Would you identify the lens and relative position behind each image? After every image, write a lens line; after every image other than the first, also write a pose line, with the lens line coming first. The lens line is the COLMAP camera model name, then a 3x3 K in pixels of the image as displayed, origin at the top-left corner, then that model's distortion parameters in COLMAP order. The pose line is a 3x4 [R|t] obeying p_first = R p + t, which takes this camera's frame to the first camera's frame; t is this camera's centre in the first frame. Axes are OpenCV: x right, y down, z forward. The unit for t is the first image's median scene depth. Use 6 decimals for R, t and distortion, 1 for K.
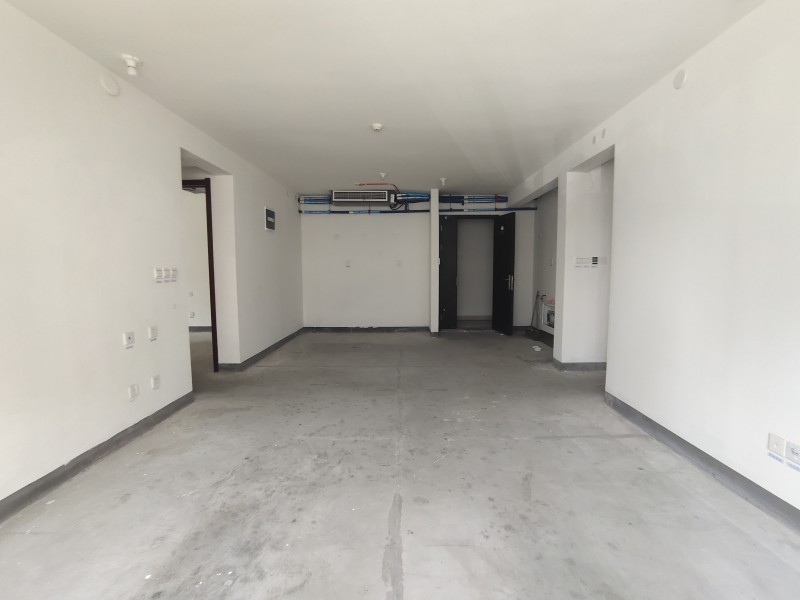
lens RADIAL K [[375.4, 0, 400.7], [0, 375.4, 300.1], [0, 0, 1]] dist [0.000306, 0.000005]
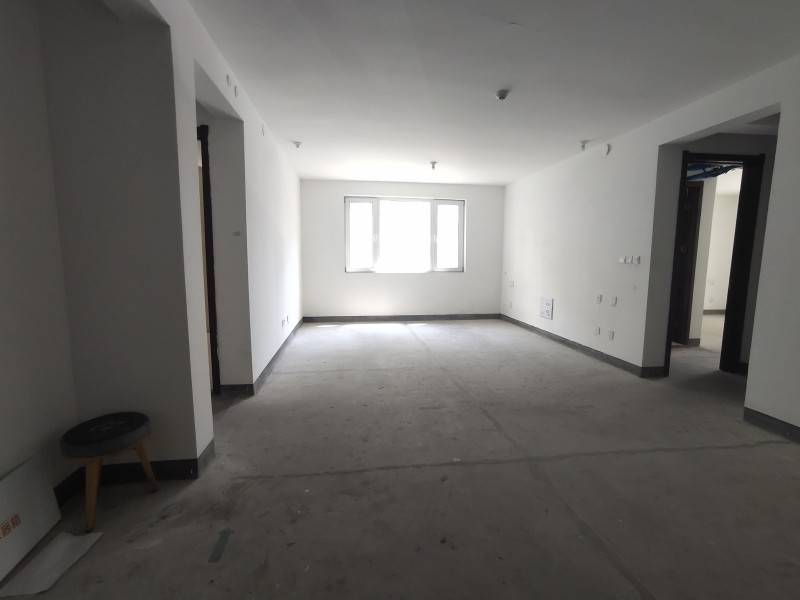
lens RADIAL K [[375.4, 0, 399.3], [0, 375.4, 299.2], [0, 0, 1]] dist [0.000306, 0.000005]
pose [[-0.988514, 0.020657, -0.149710, 0.350089], [-0.009662, 0.979950, 0.199010, -0.183145], [0.150819, 0.198171, -0.968495, 2.142747]]
